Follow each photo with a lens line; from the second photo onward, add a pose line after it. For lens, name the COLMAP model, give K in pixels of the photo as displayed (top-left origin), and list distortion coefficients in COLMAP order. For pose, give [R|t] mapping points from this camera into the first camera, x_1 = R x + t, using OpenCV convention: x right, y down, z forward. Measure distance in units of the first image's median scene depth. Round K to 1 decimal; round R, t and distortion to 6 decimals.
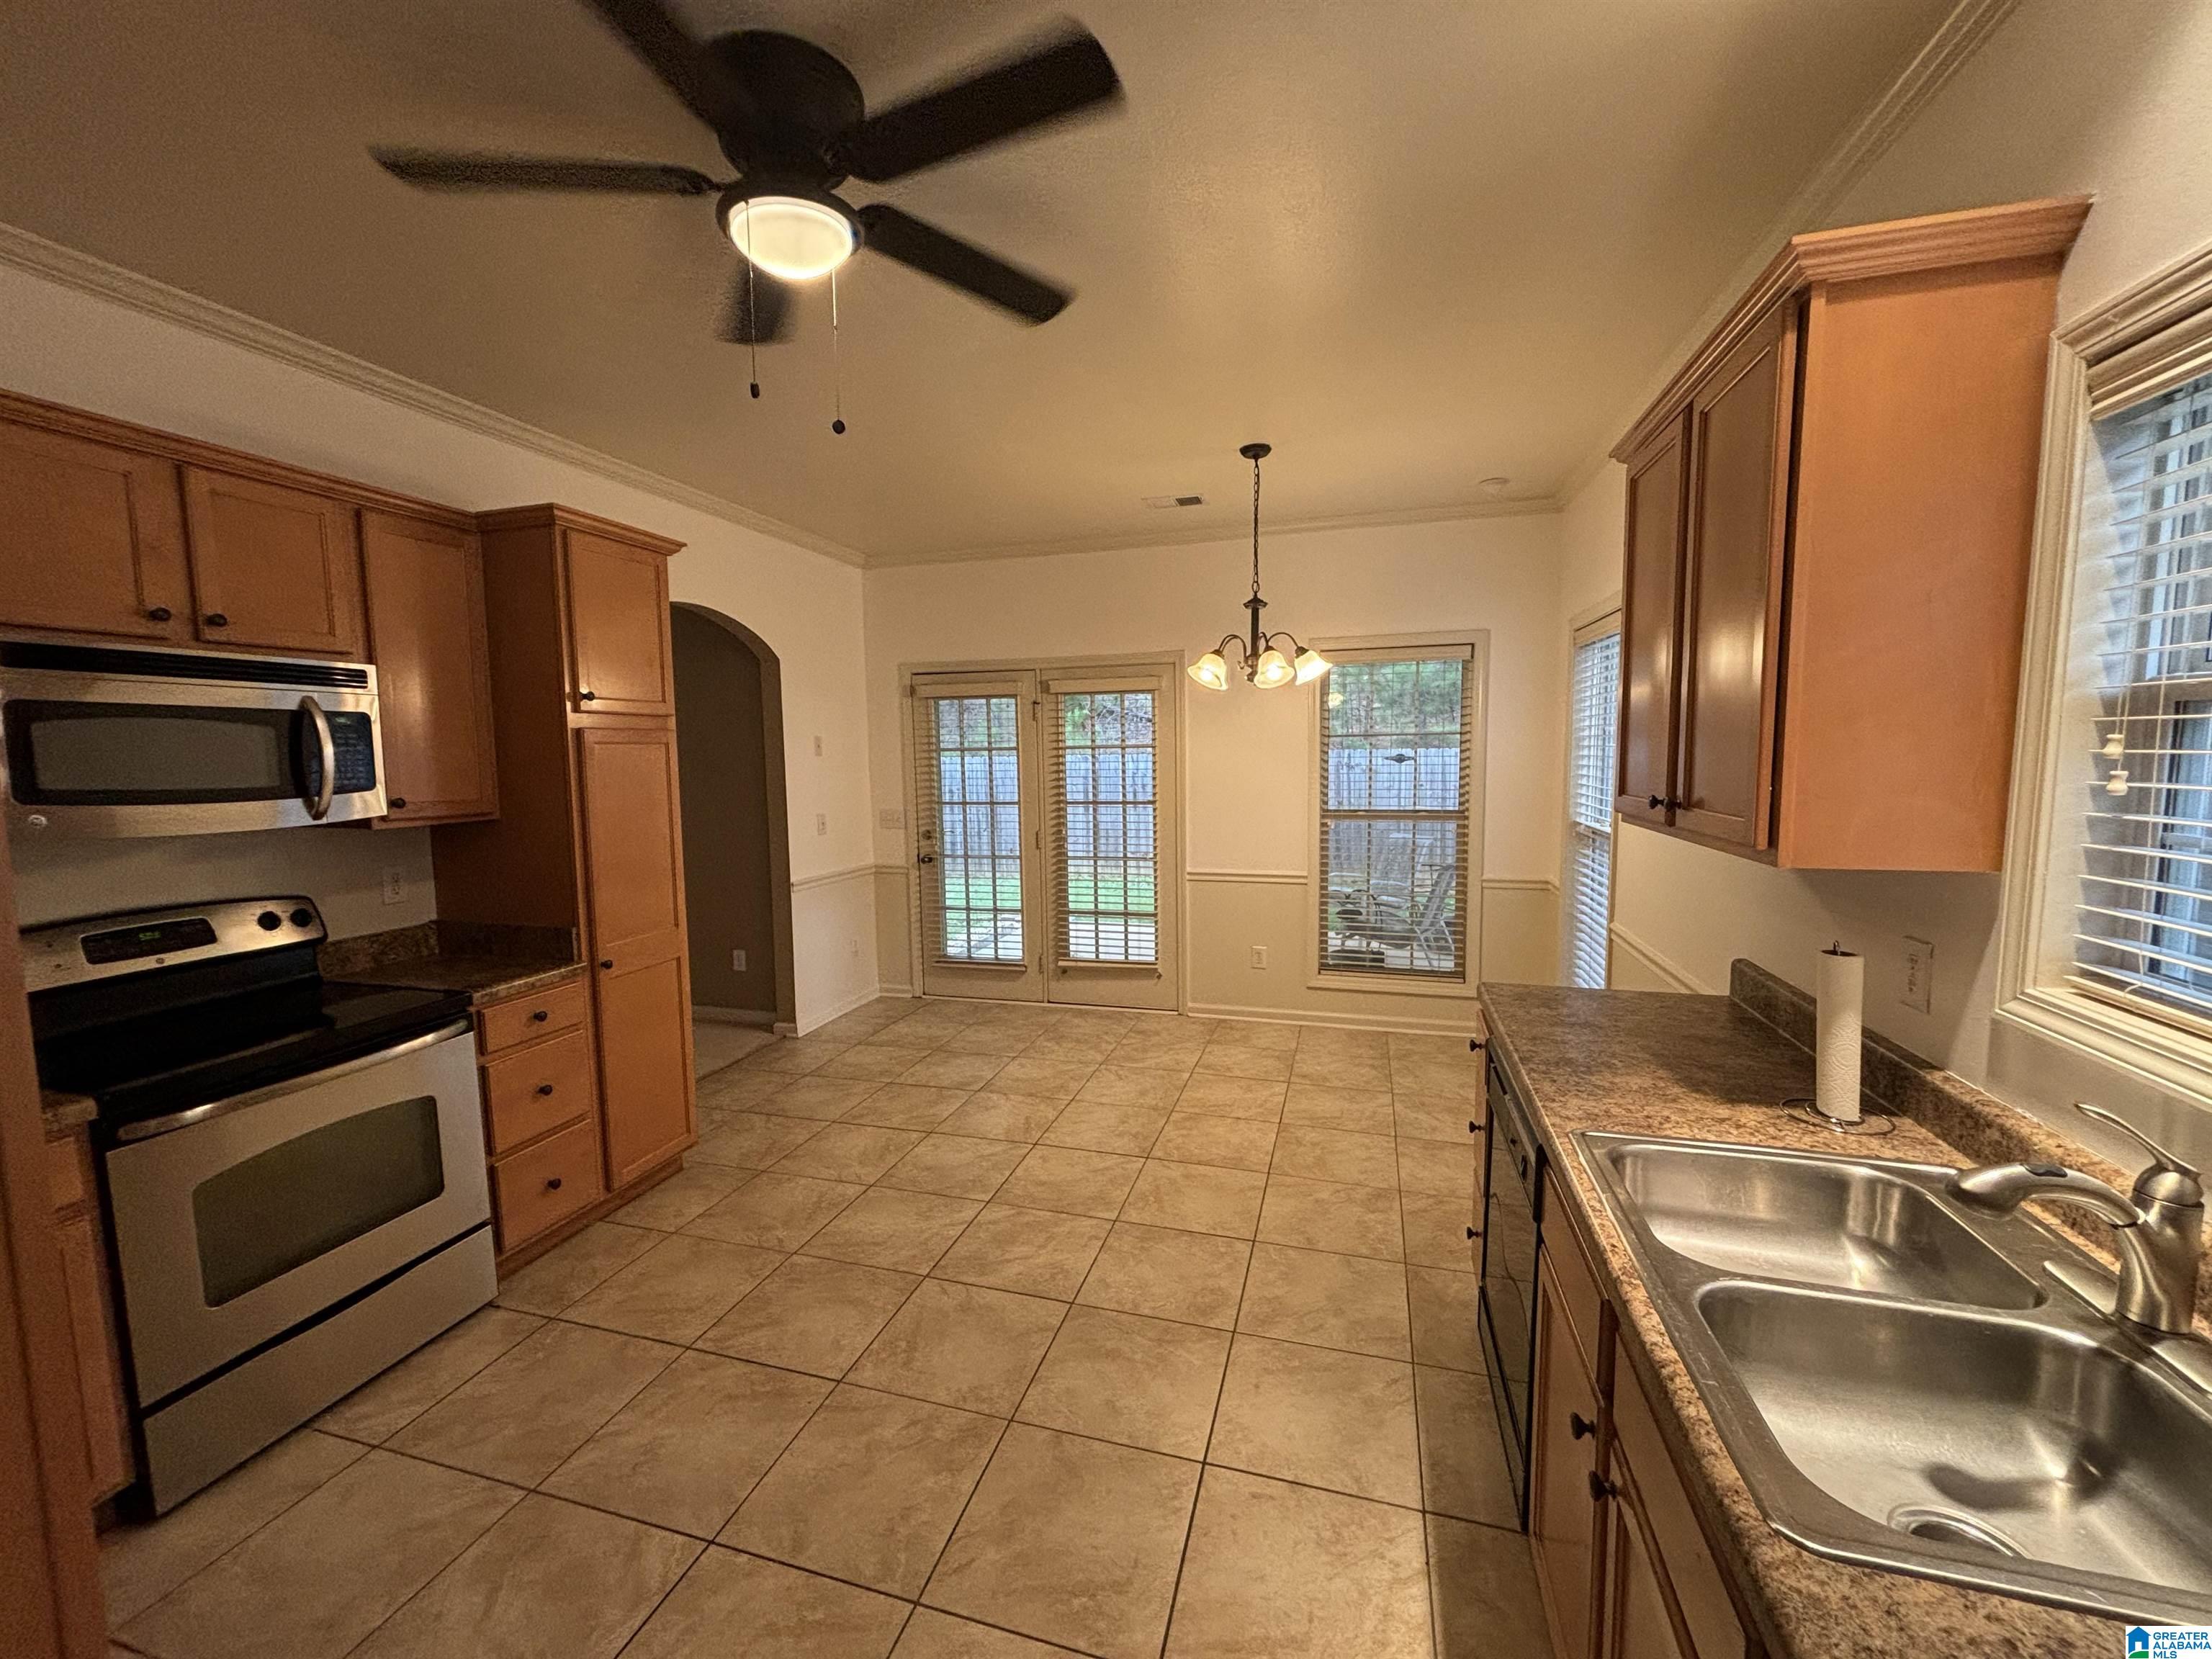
lens RADIAL K [[886.0, 0, 1111.0], [0, 886.0, 821.9], [0, 0, 1]] dist [0.004027, 0.000276]
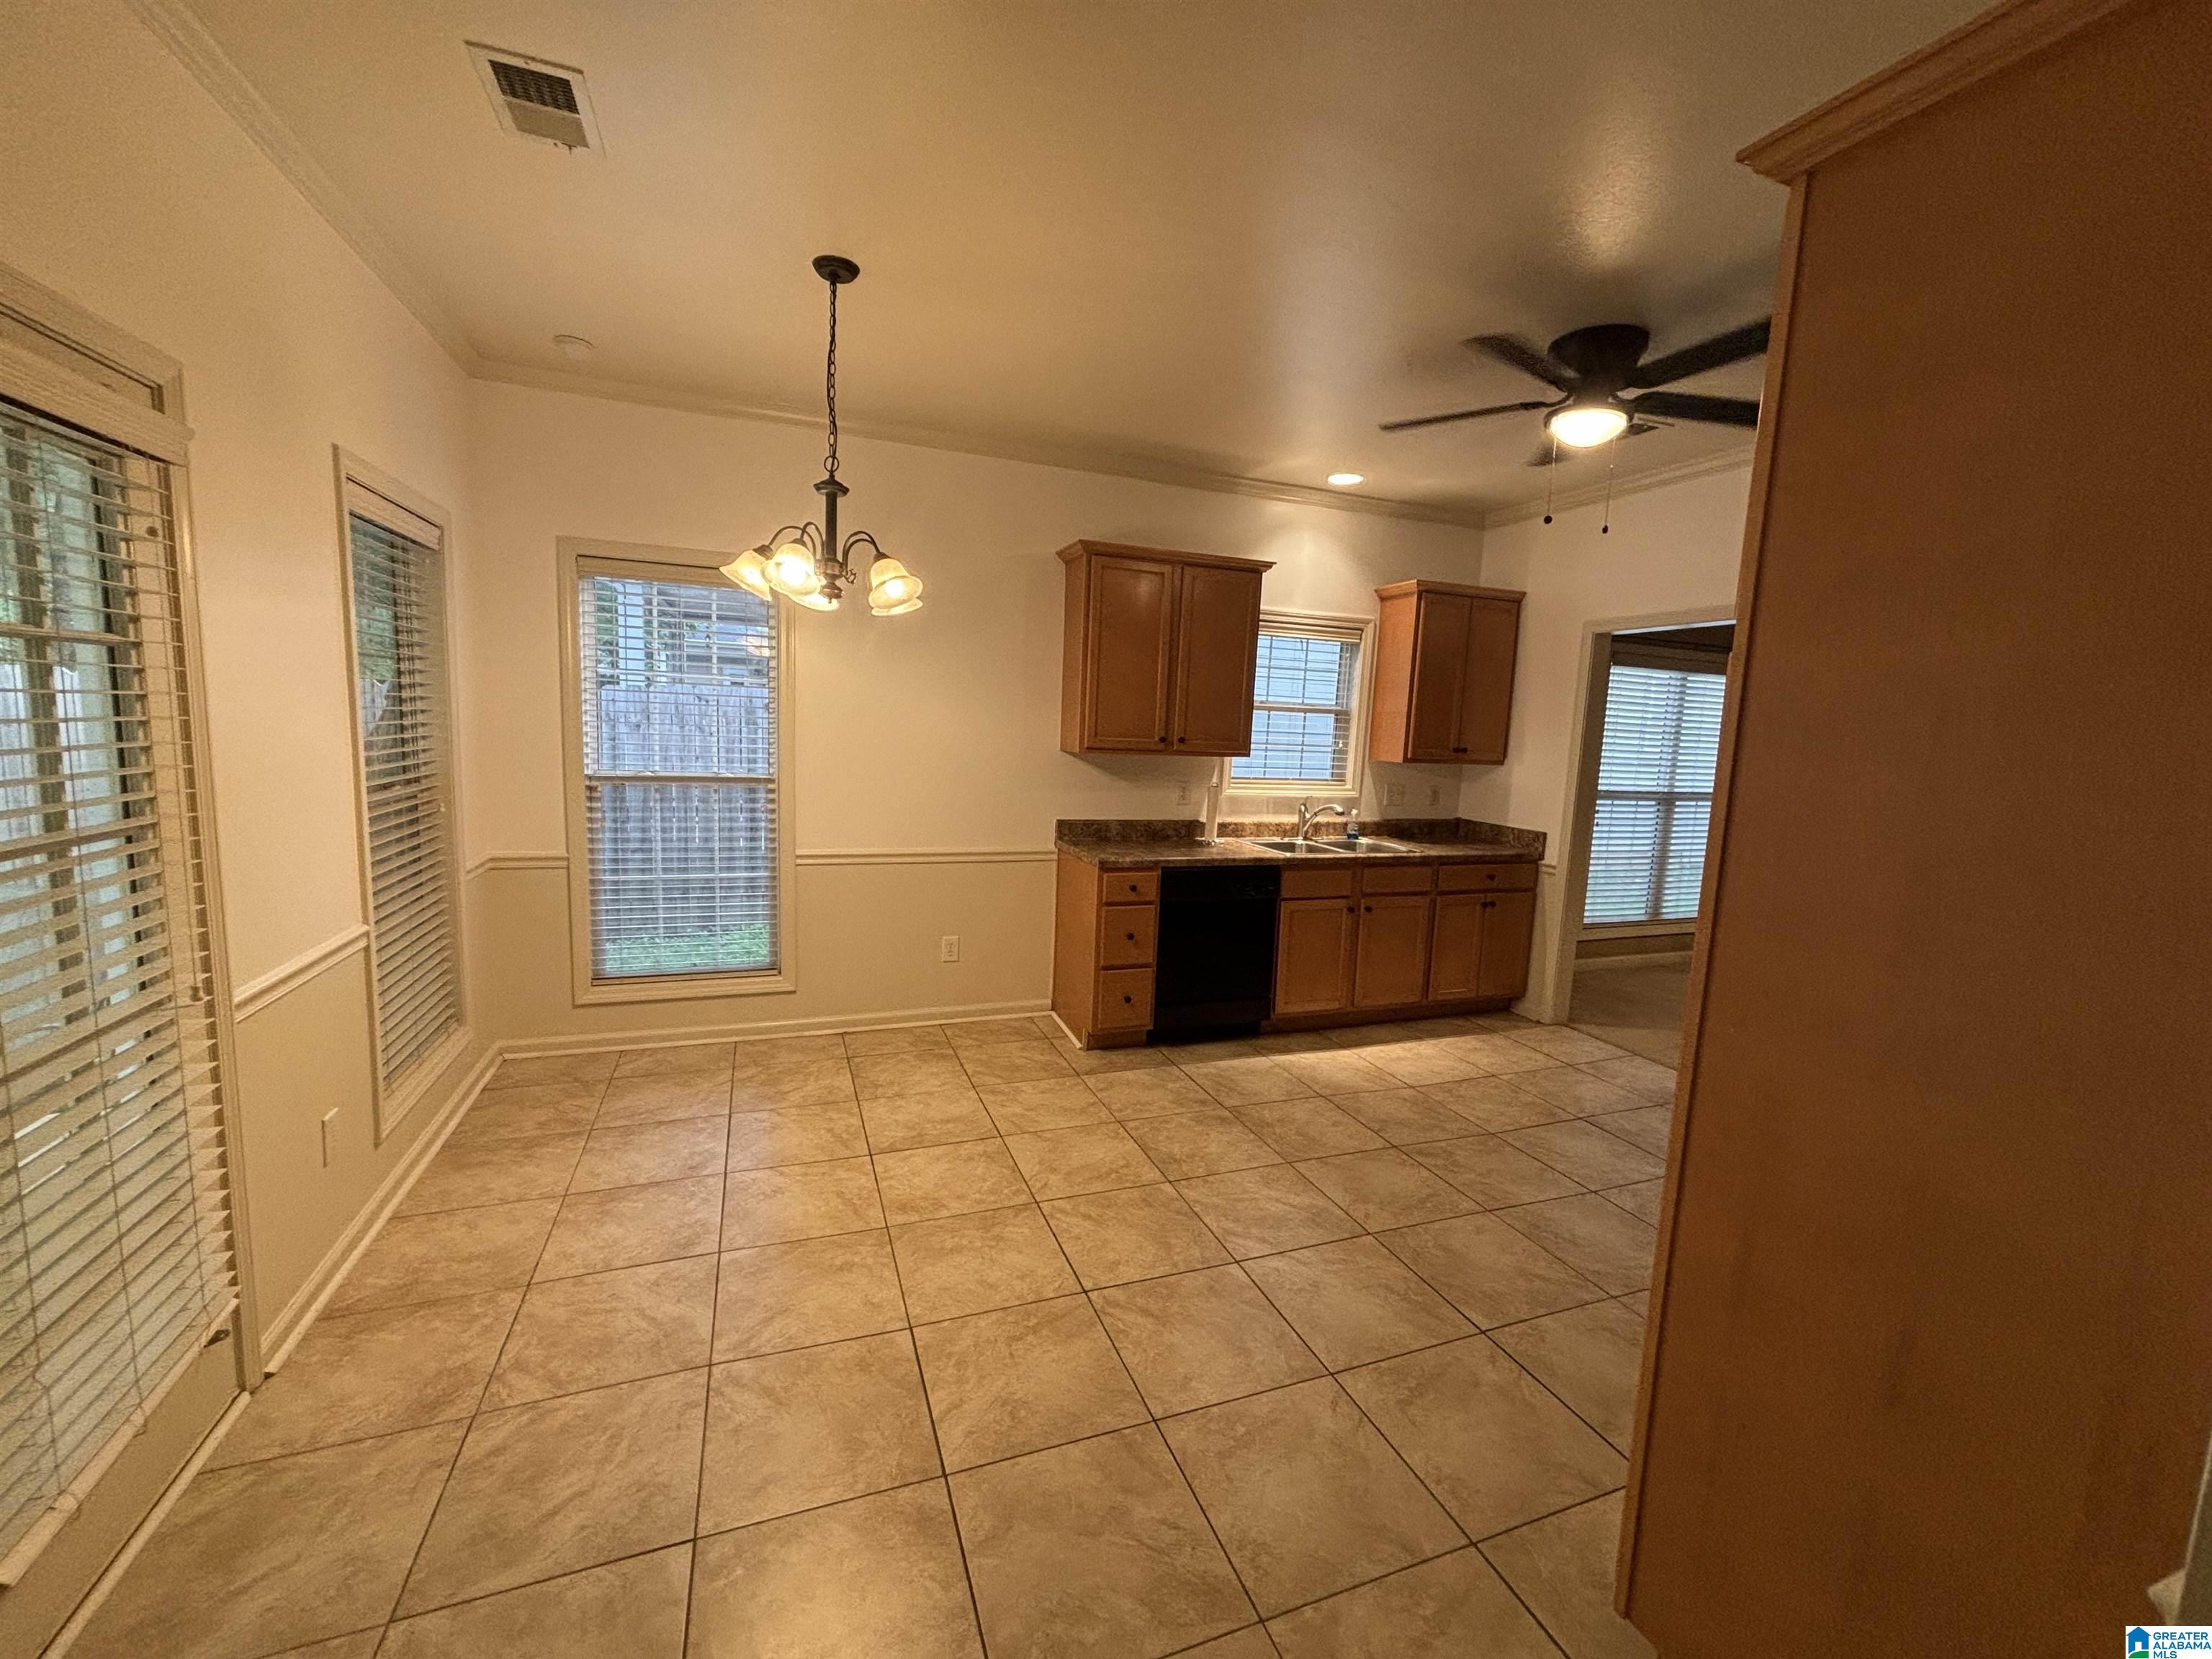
lens RADIAL K [[886.0, 0, 1124.6], [0, 886.0, 821.8], [0, 0, 1]] dist [0.004027, 0.000276]
pose [[-0.599130, -0.110218, 0.793029, -0.620018], [0.039488, 0.985206, 0.166761, -0.097373], [-0.799677, 0.131226, -0.585915, 1.382316]]
